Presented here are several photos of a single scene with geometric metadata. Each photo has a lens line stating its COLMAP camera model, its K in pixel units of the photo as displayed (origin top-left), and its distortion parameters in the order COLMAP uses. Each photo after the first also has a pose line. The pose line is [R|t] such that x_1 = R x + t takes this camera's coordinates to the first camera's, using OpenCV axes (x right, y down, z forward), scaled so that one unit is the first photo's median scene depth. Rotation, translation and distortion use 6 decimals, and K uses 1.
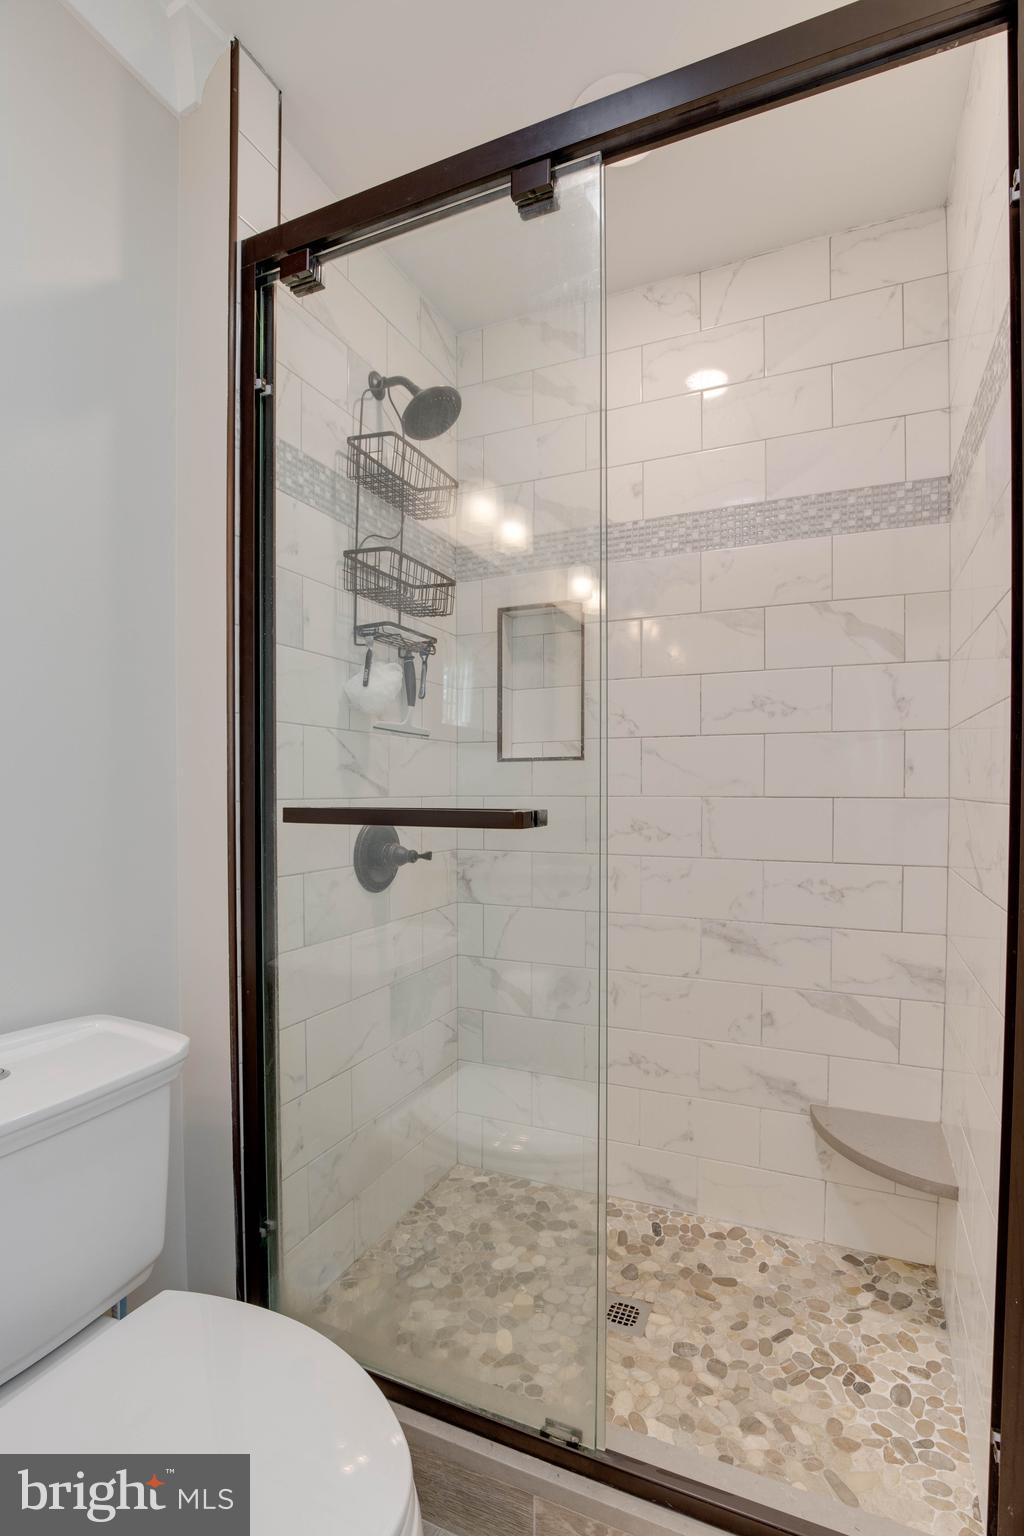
lens RADIAL K [[742.3, 0, 514.6], [0, 742.3, 781.1], [0, 0, 1]] dist [-0.033856, 0.009833]
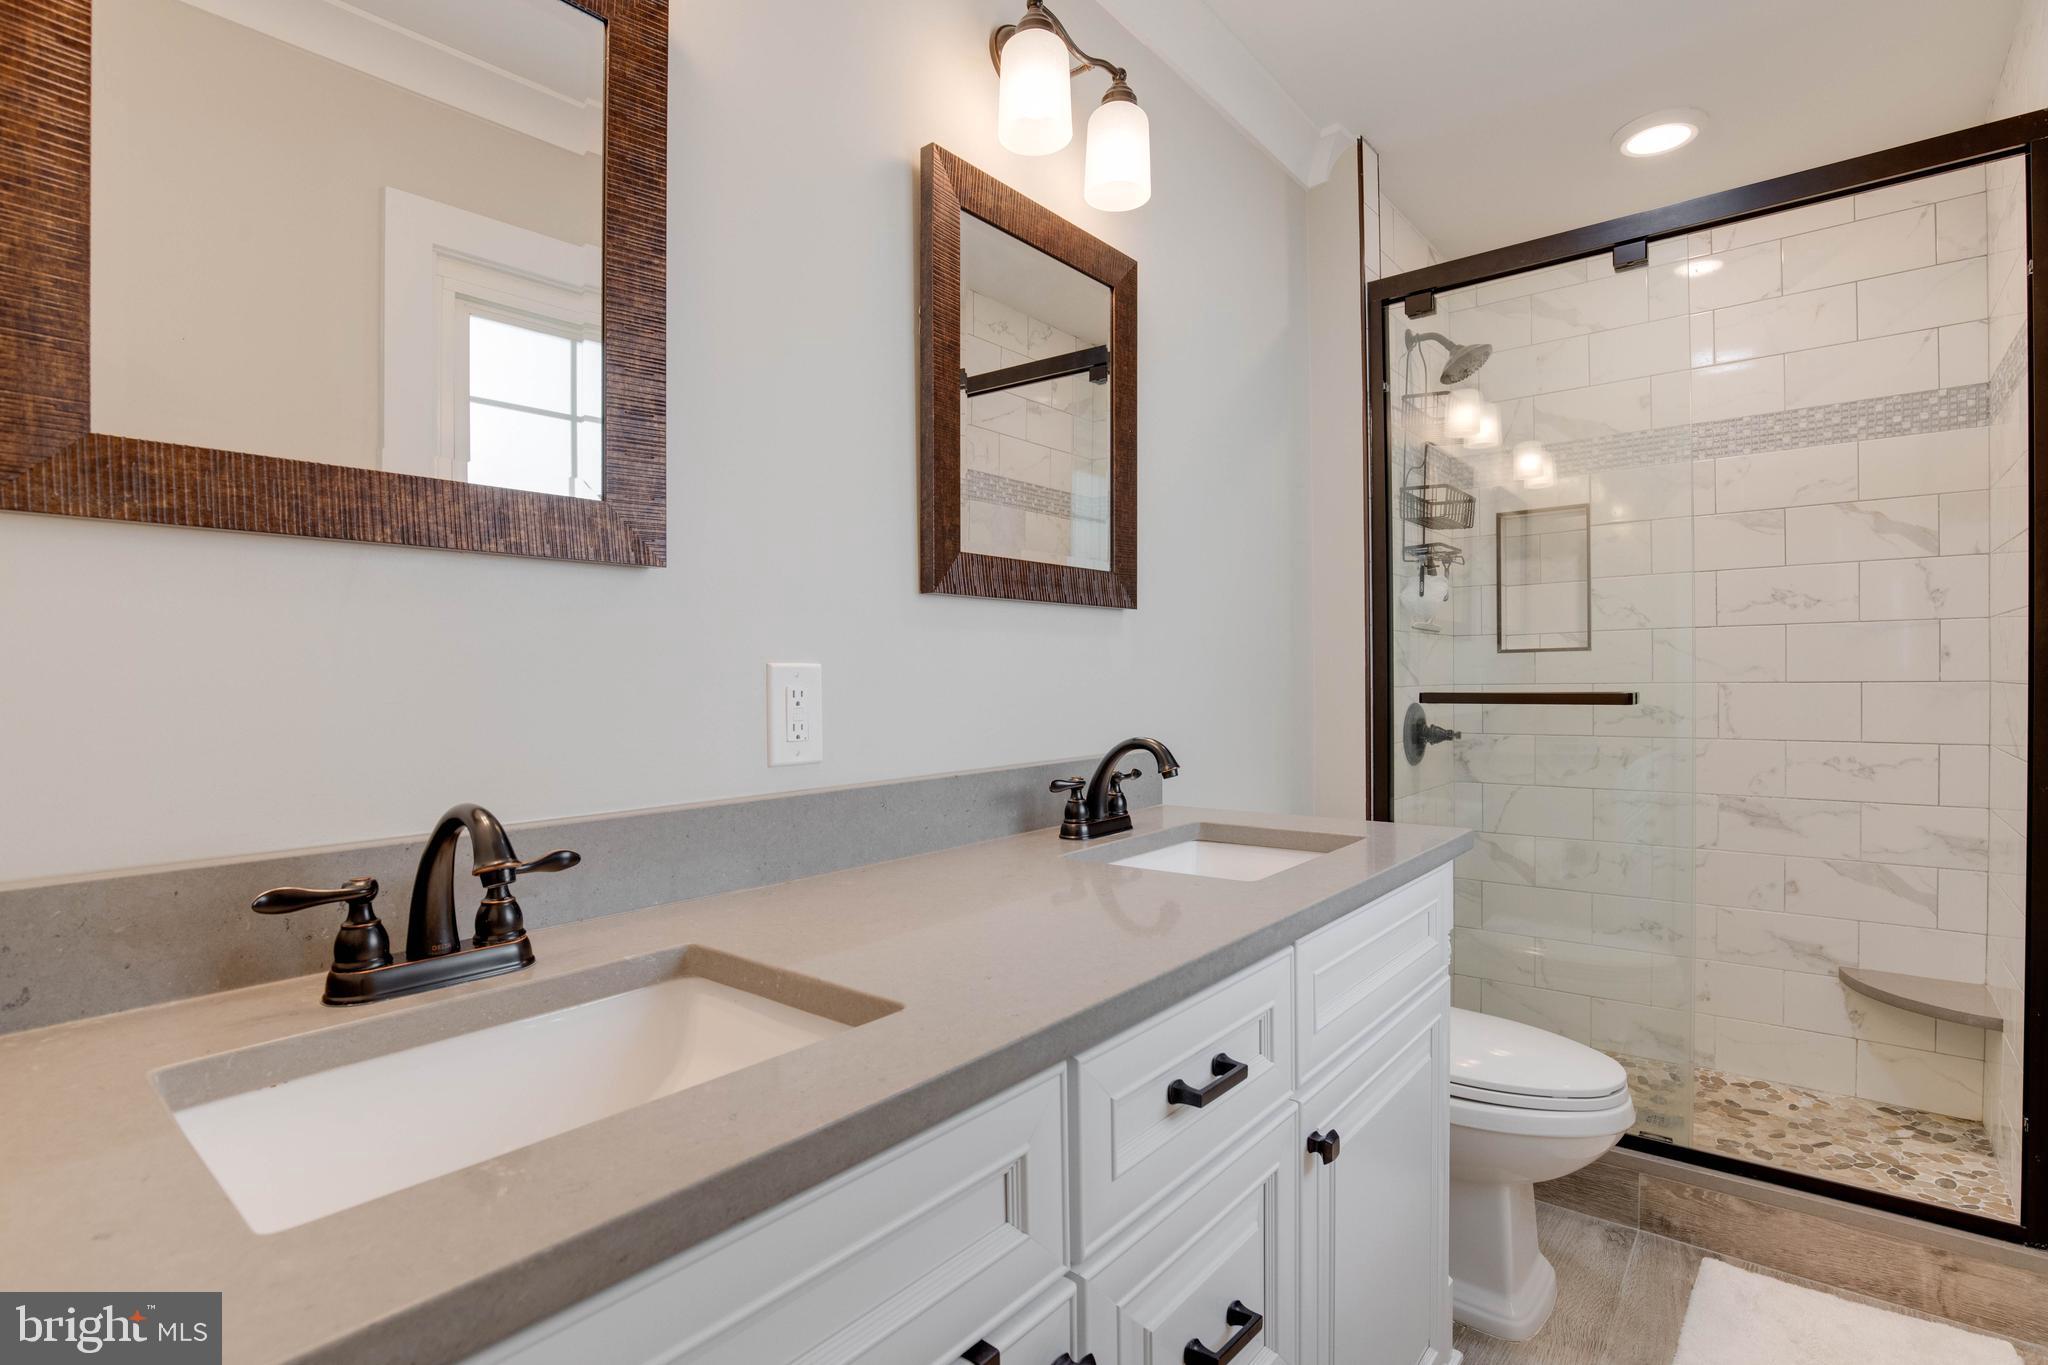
lens RADIAL K [[989.7, 0, 1012.5], [0, 989.7, 673.2], [0, 0, 1]] dist [-0.033856, 0.009833]
pose [[0.963100, -0.011999, -0.268876, -0.392869], [0.012967, 0.999914, 0.001825, -0.009689], [0.268831, -0.005244, 0.963173, -0.720300]]
